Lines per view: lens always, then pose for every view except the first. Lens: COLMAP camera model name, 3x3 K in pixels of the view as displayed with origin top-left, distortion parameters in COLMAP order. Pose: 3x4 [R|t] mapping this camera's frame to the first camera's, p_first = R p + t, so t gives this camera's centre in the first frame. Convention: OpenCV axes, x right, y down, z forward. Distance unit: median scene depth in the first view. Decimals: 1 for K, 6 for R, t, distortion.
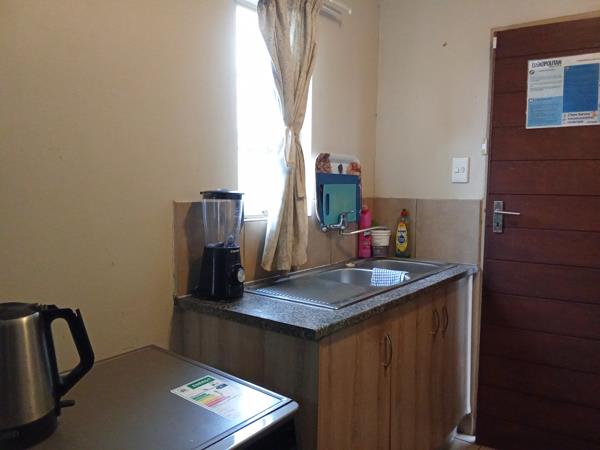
lens RADIAL K [[480.9, 0, 300.0], [0, 480.9, 225.0], [0, 0, 1]] dist [0.101605, -0.157987]
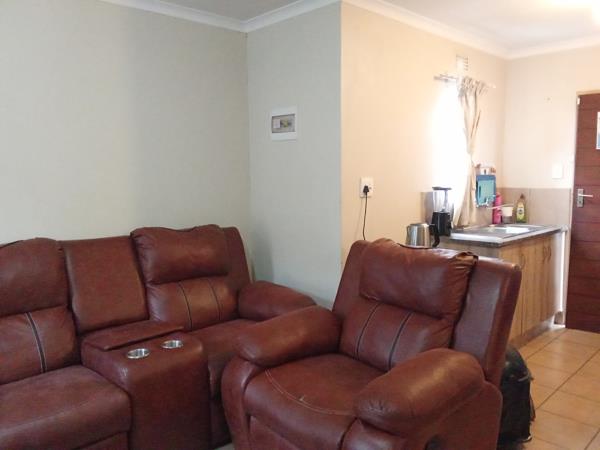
lens RADIAL K [[480.9, 0, 300.0], [0, 480.9, 225.0], [0, 0, 1]] dist [0.101605, -0.157987]
pose [[0.989301, -0.000504, -0.145887, -0.354121], [0.004183, 0.999681, 0.024909, 0.033542], [0.145828, -0.025252, 0.988988, -0.938207]]
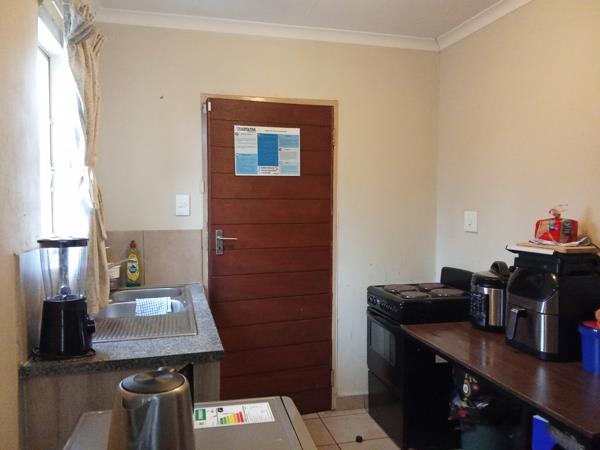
lens RADIAL K [[480.9, 0, 300.0], [0, 480.9, 225.0], [0, 0, 1]] dist [0.101605, -0.157987]
pose [[0.612669, -0.044746, 0.789072, -0.464012], [0.073396, 0.997303, -0.000433, -0.046288], [-0.786924, 0.058180, 0.614301, 0.054393]]
